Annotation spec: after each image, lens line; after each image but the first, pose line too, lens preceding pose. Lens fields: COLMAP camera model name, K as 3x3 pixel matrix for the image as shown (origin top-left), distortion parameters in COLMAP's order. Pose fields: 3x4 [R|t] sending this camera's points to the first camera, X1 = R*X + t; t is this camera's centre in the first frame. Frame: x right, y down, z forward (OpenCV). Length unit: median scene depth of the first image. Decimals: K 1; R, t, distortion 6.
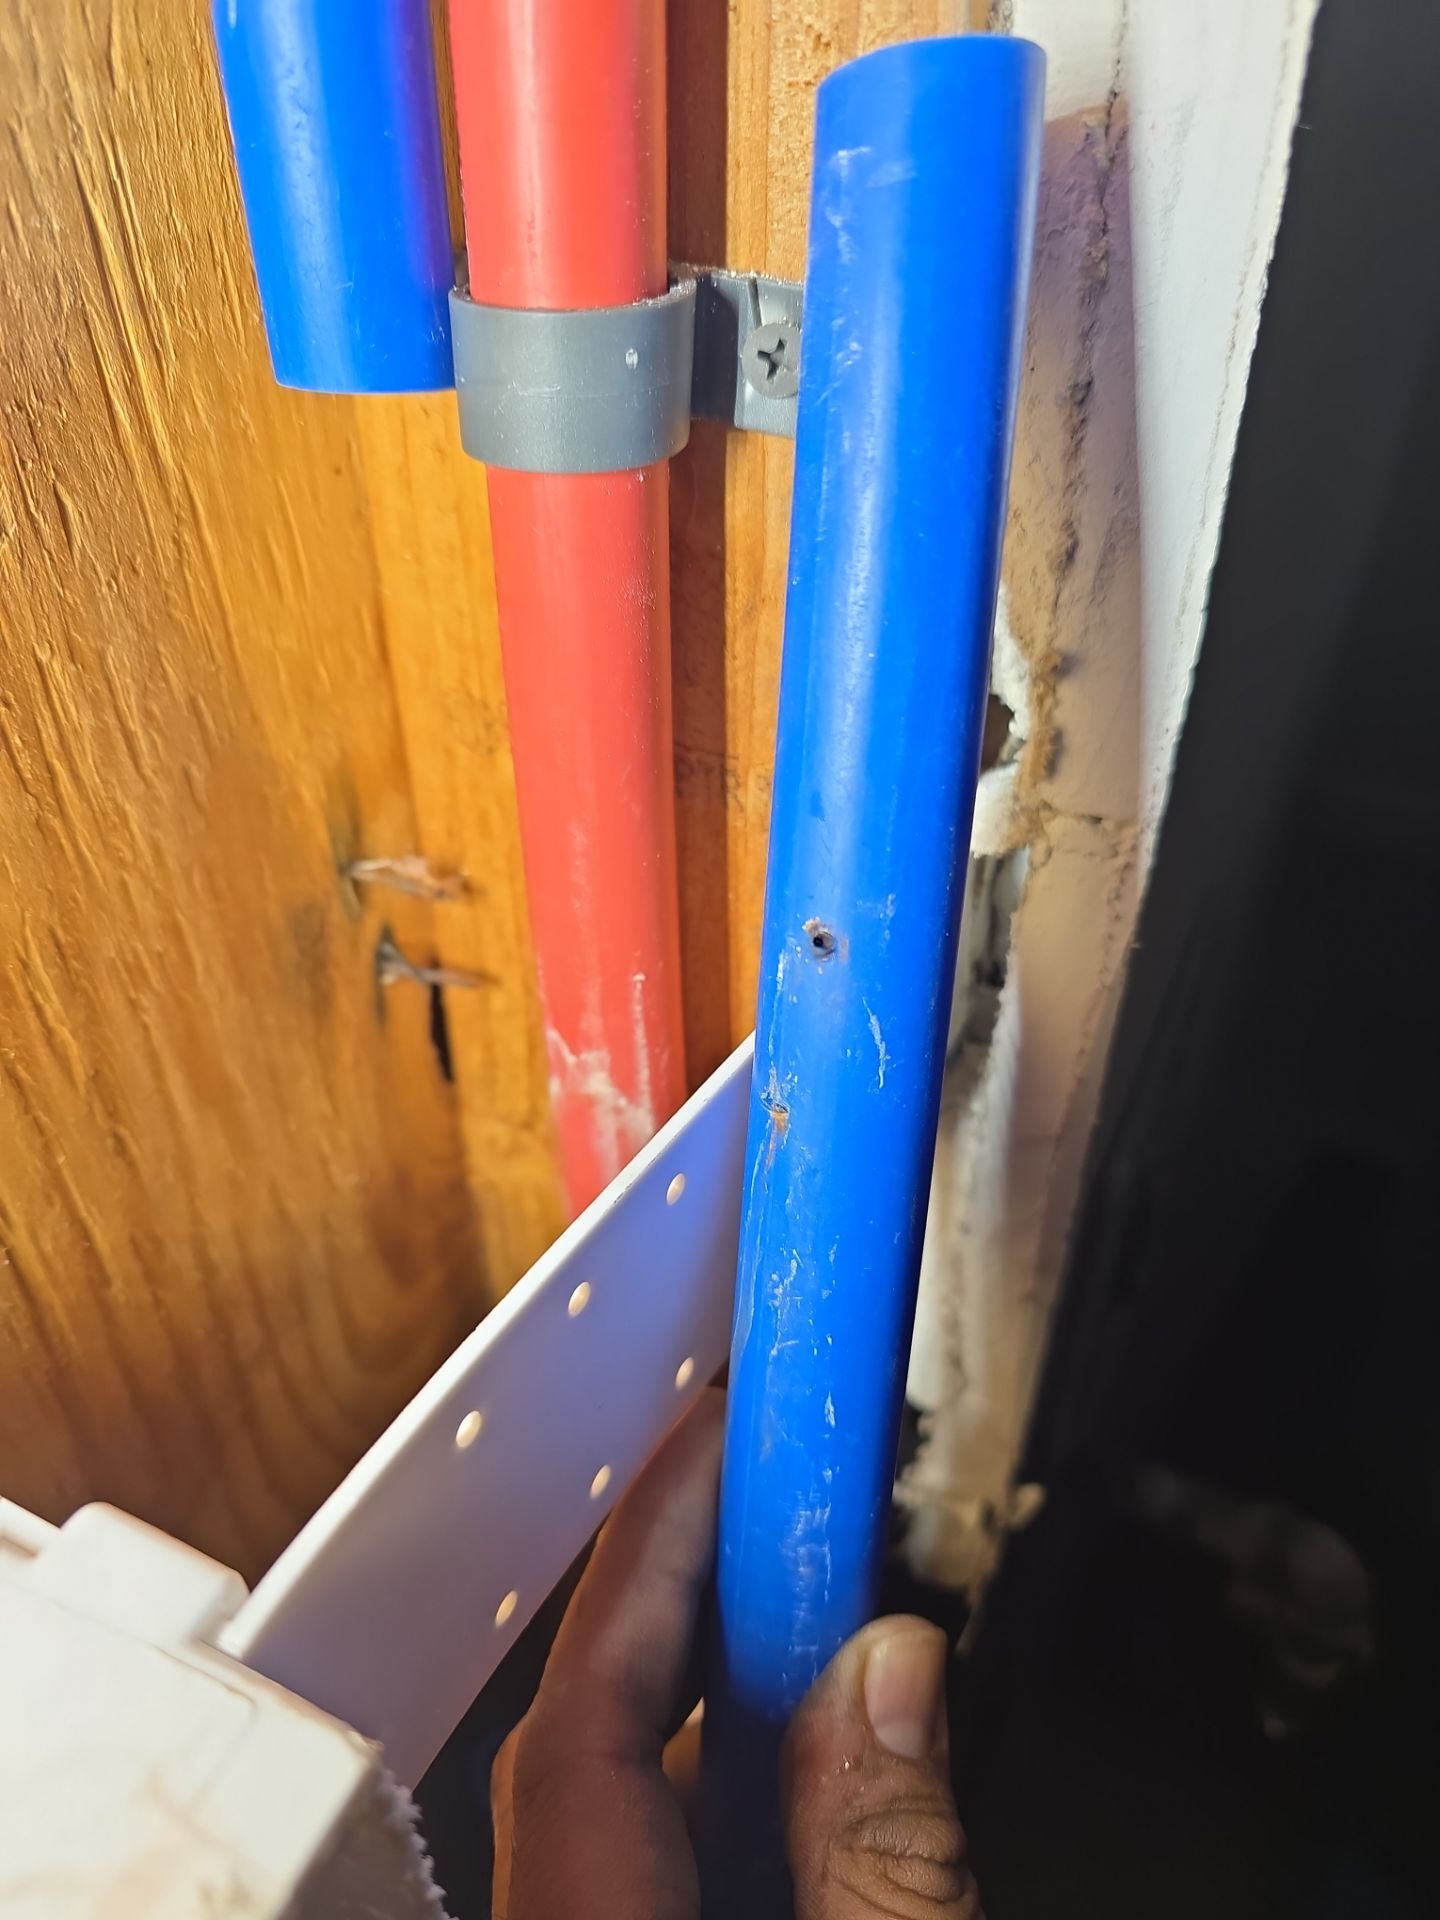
lens RADIAL K [[1327.2, 0, 719.9], [0, 1327.2, 947.1], [0, 0, 1]] dist [-0.011017, -0.013092]
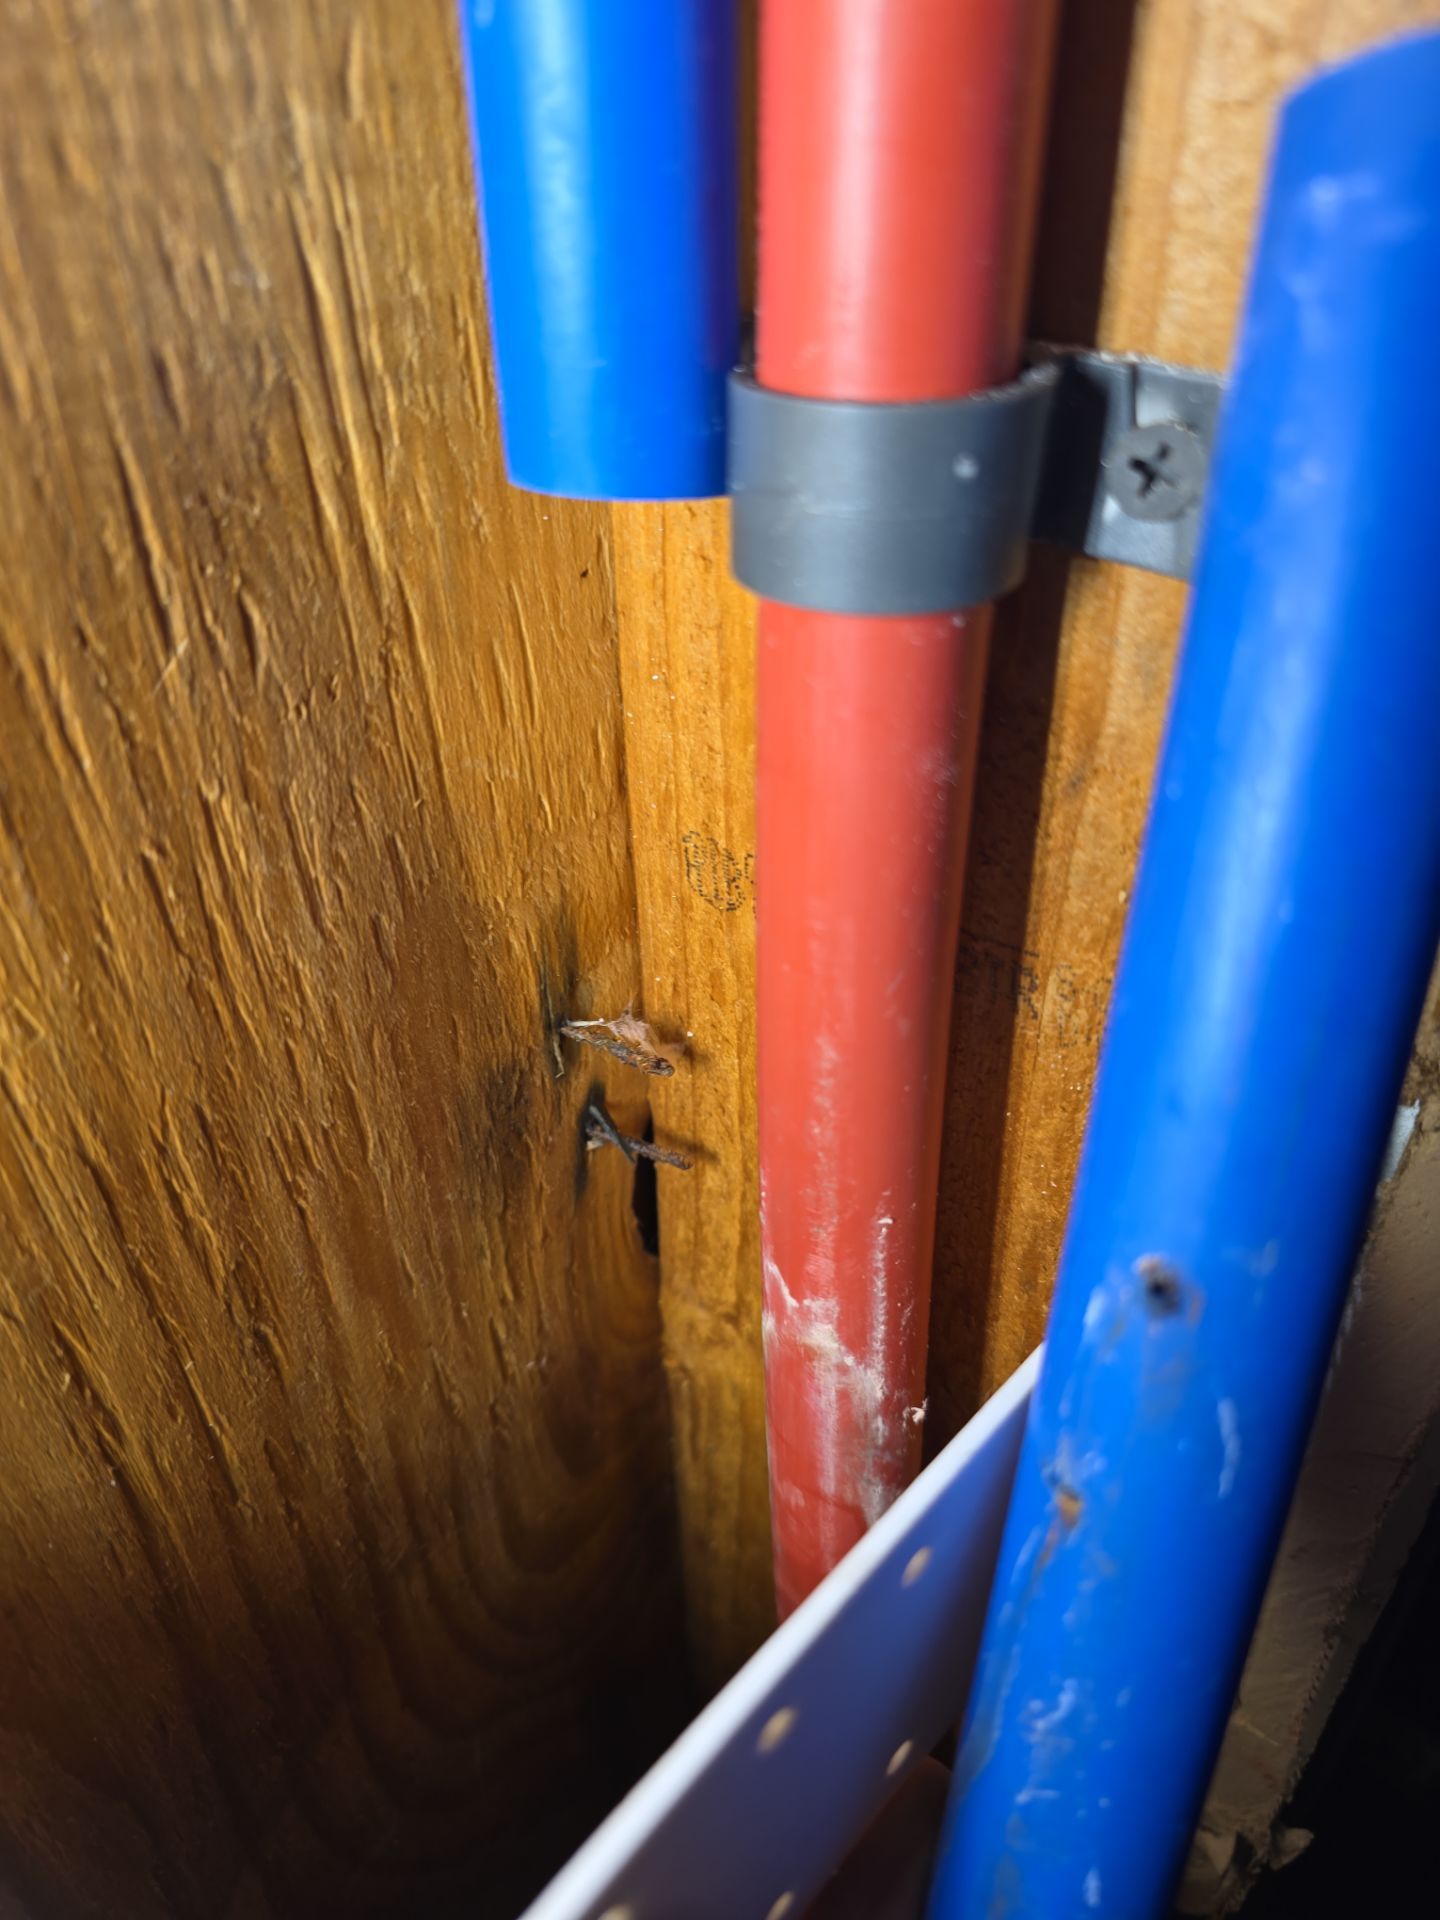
lens RADIAL K [[1329.3, 0, 722.3], [0, 1329.3, 962.2], [0, 0, 1]] dist [0.019274, -0.032095]
pose [[0.980646, 0.091096, -0.173306, -0.037504], [-0.096338, 0.995104, -0.022064, -0.118345], [0.170448, 0.038333, 0.984621, 0.214474]]
